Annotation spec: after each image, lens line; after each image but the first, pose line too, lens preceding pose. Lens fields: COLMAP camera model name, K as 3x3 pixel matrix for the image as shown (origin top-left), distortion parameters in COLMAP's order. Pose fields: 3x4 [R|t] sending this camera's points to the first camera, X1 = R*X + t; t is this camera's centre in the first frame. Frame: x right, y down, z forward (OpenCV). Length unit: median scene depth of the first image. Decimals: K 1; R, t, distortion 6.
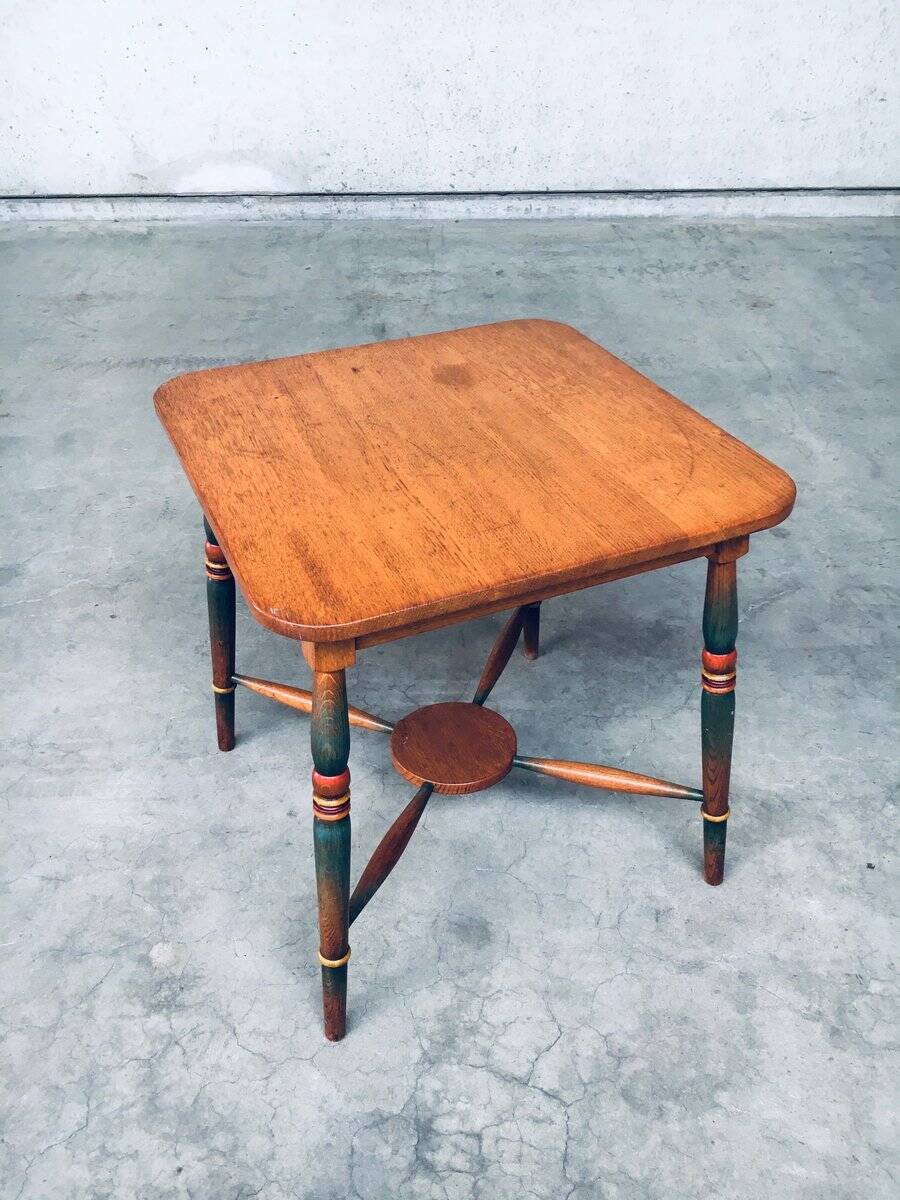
lens RADIAL K [[1035.1, 0, 450.0], [0, 1035.1, 600.0], [0, 0, 1]] dist [0.085823, -0.135651]
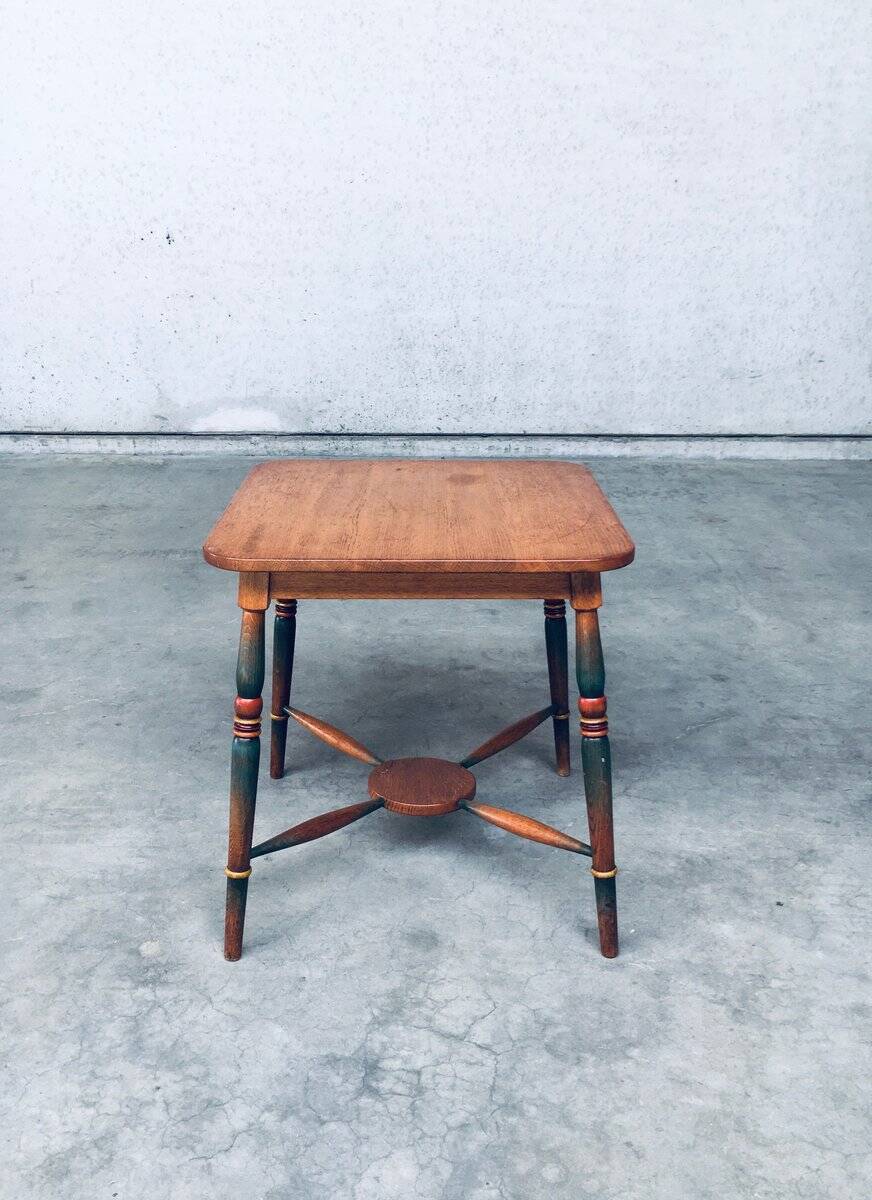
lens RADIAL K [[1136.0, 0, 425.9], [0, 1136.0, 538.3], [0, 0, 1]] dist [0.086787, -0.133433]
pose [[0.999674, 0.013011, -0.021960, 0.044380], [-0.019395, 0.946499, -0.322125, 0.289957], [0.016594, 0.322446, 0.946442, -0.303178]]
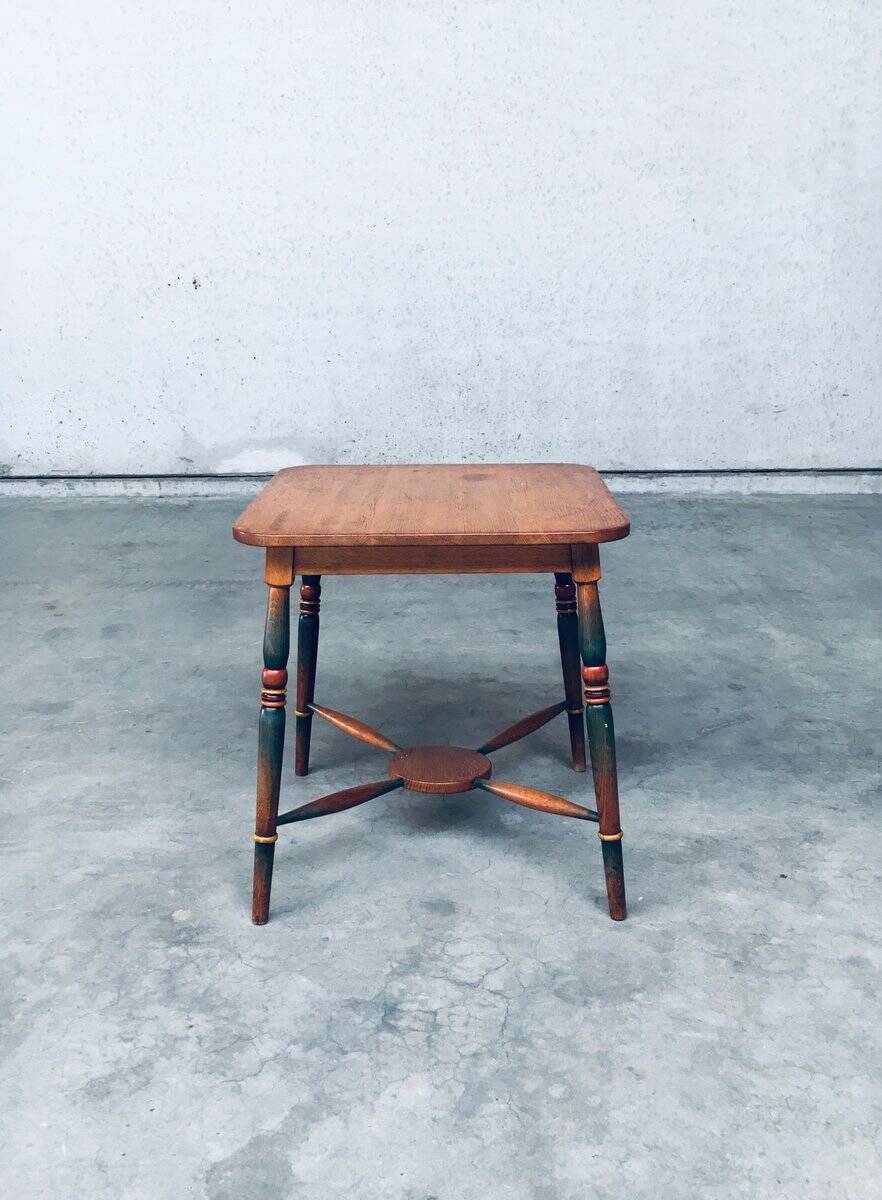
lens RADIAL K [[1194.5, 0, 438.3], [0, 1194.5, 529.1], [0, 0, 1]] dist [0.080826, -0.117582]
pose [[0.999221, -0.000147, -0.039473, 0.069826], [-0.015043, 0.923102, -0.384260, 0.423656], [0.036494, 0.384554, 0.922381, -0.411014]]
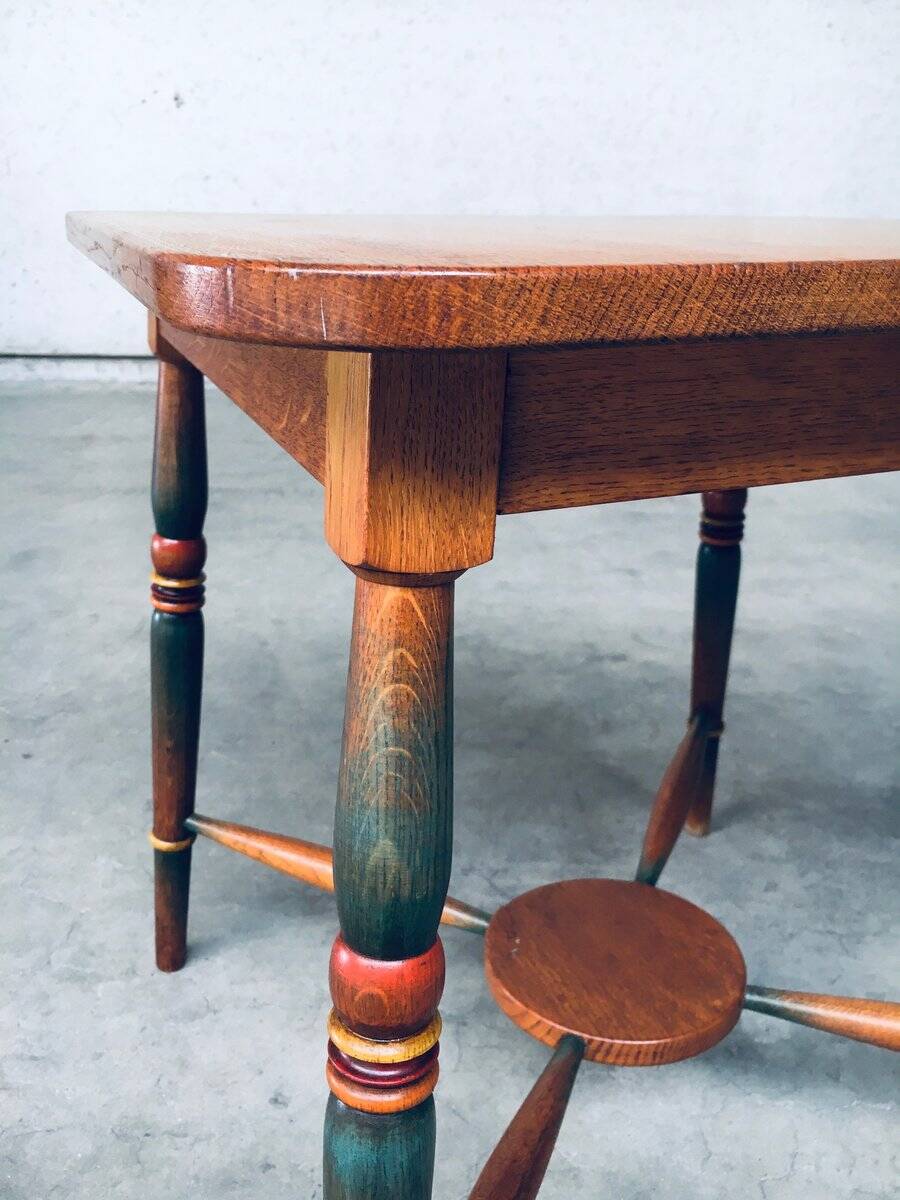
lens RADIAL K [[1046.3, 0, 450.0], [0, 1046.3, 600.0], [0, 0, 1]] dist [0.083844, -0.144336]
pose [[0.999325, 0.023319, -0.028371, -0.064709], [-0.029669, 0.967933, -0.249450, 0.103265], [0.021644, 0.250123, 0.967972, 0.475557]]
